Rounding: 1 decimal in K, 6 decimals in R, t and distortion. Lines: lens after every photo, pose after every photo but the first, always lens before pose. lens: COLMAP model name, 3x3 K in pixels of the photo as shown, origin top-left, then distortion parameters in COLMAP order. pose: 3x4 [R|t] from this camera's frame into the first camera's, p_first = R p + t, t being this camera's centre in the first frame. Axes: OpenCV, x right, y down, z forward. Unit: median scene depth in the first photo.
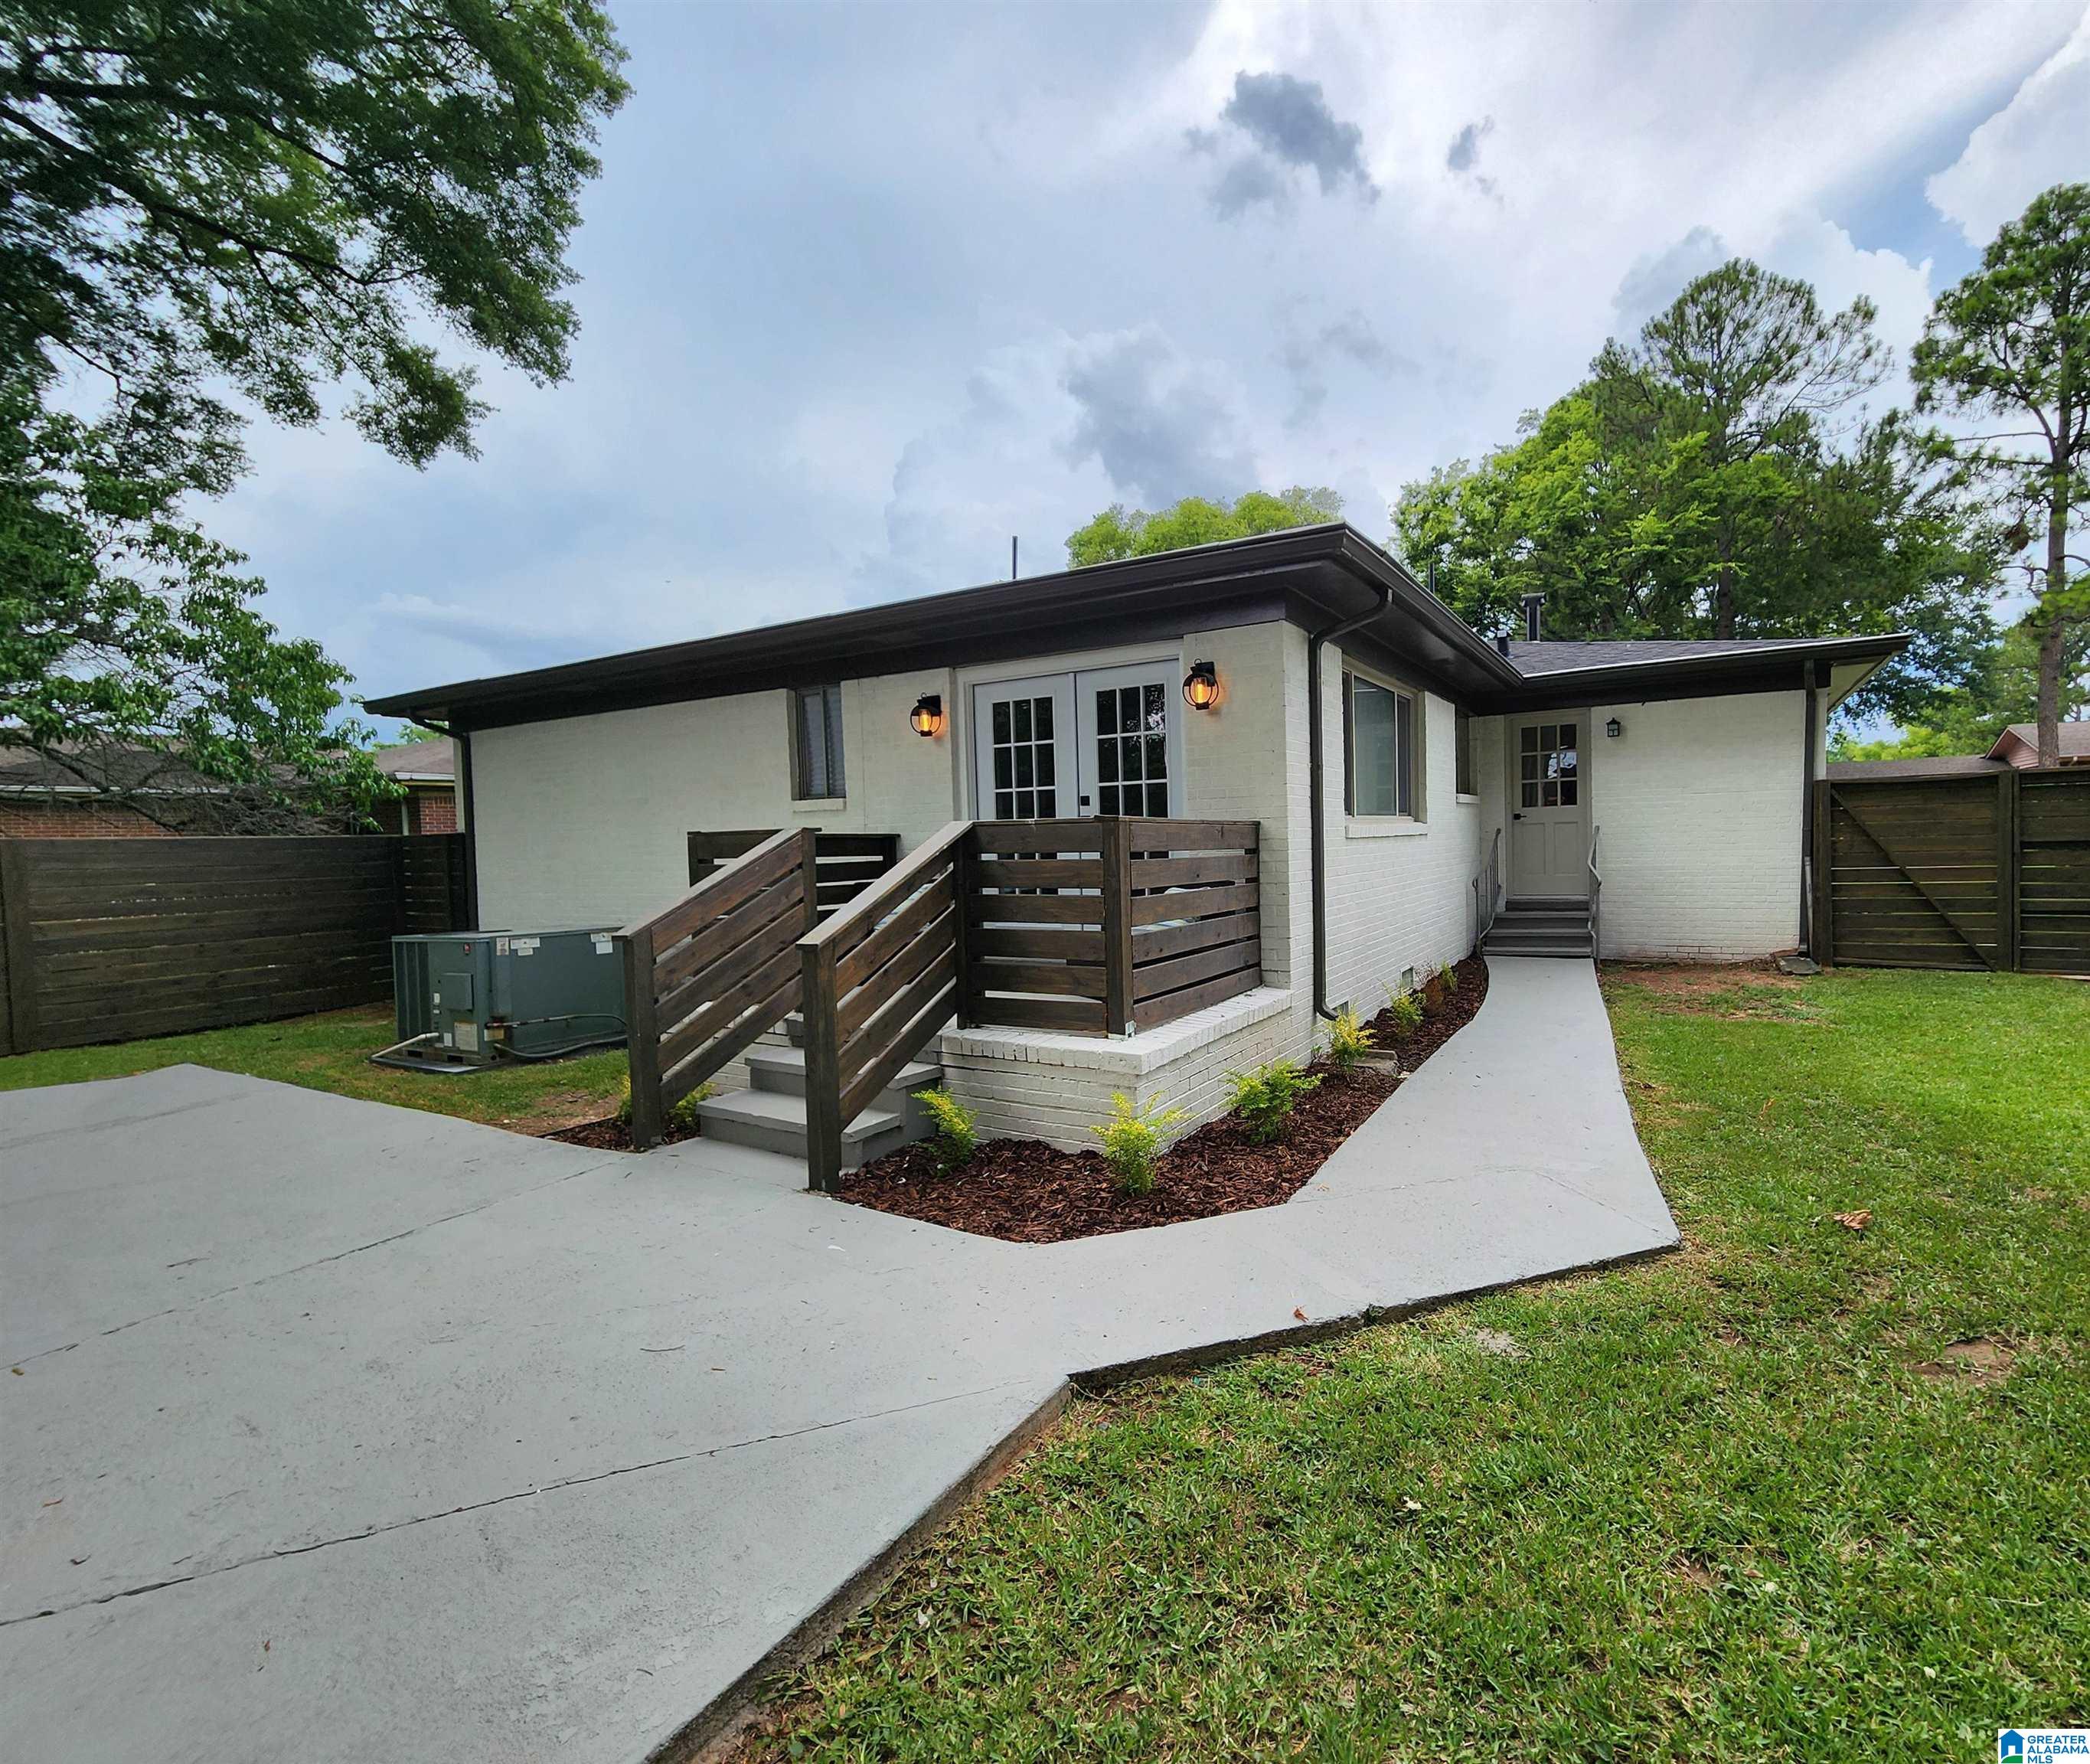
lens RADIAL K [[985.3, 0, 1045.0], [0, 985.3, 882.0], [0, 0, 1]] dist [0.000556, 0.000503]
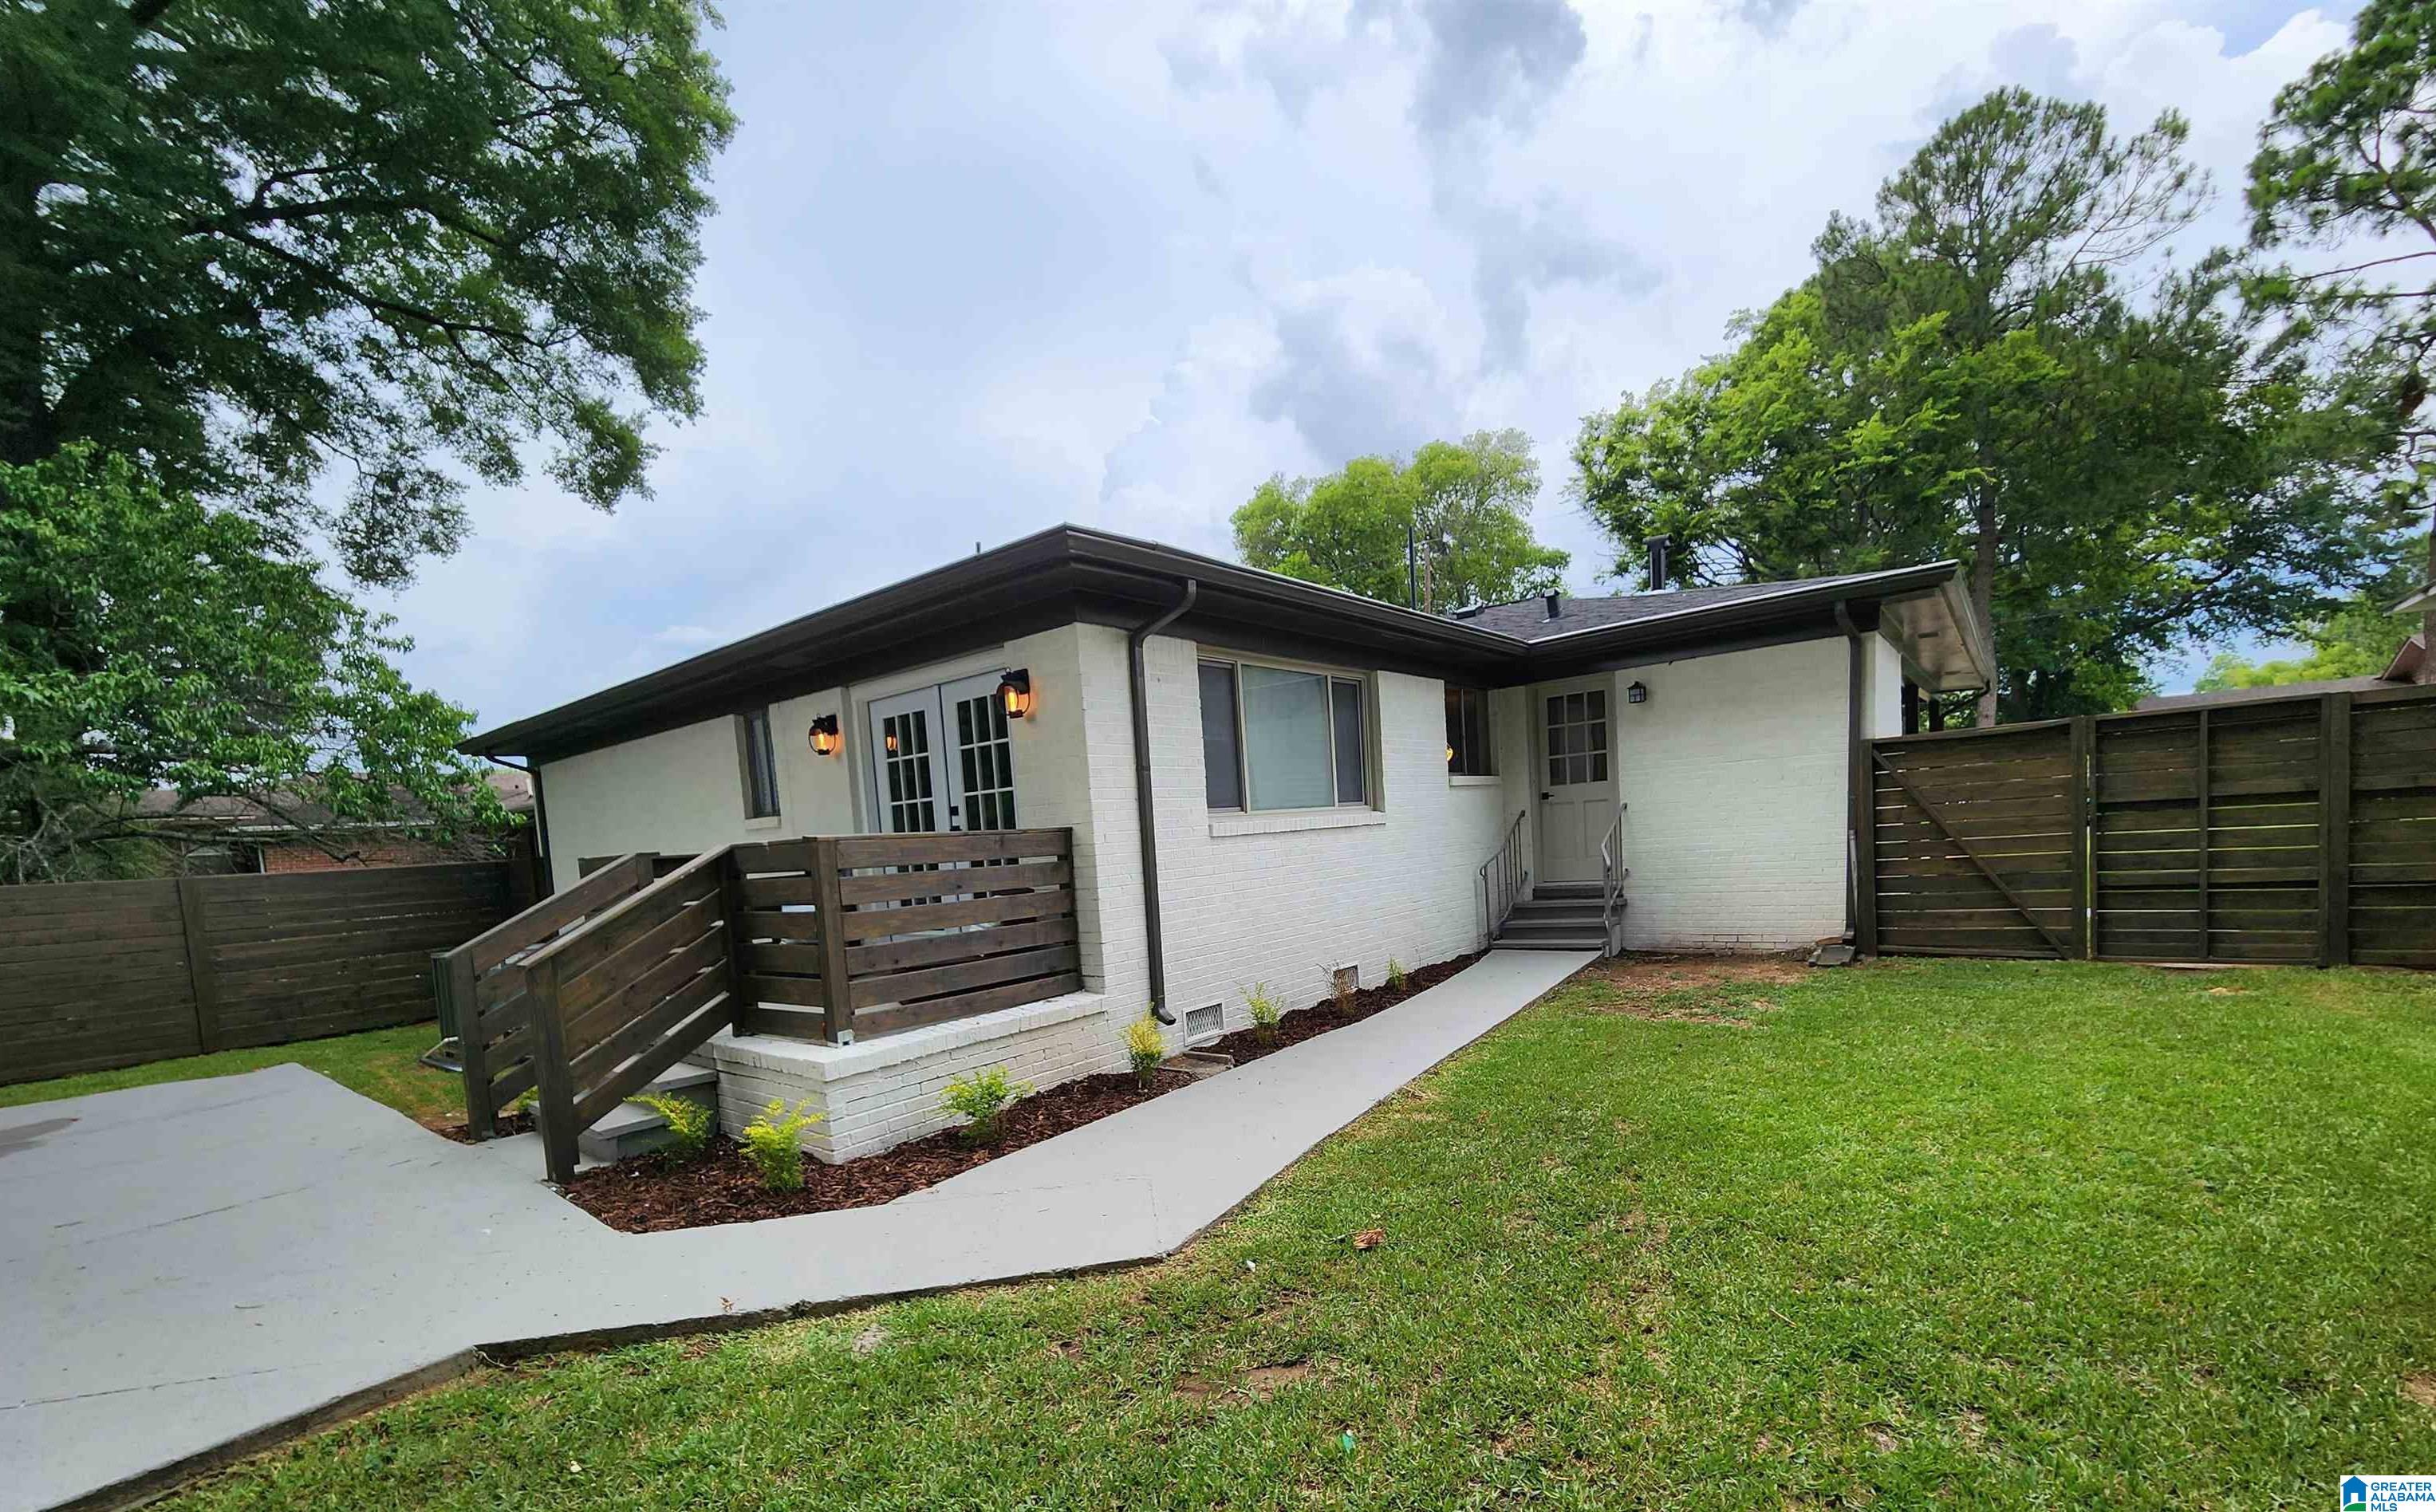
lens RADIAL K [[1022.9, 0, 1215.1], [0, 1022.9, 919.4], [0, 0, 1]] dist [-0.000368, 0.000337]
pose [[0.980697, -0.024105, -0.194042, 0.236903], [0.034166, 0.998230, 0.048671, -0.005838], [0.192525, -0.054362, 0.979785, 0.003362]]
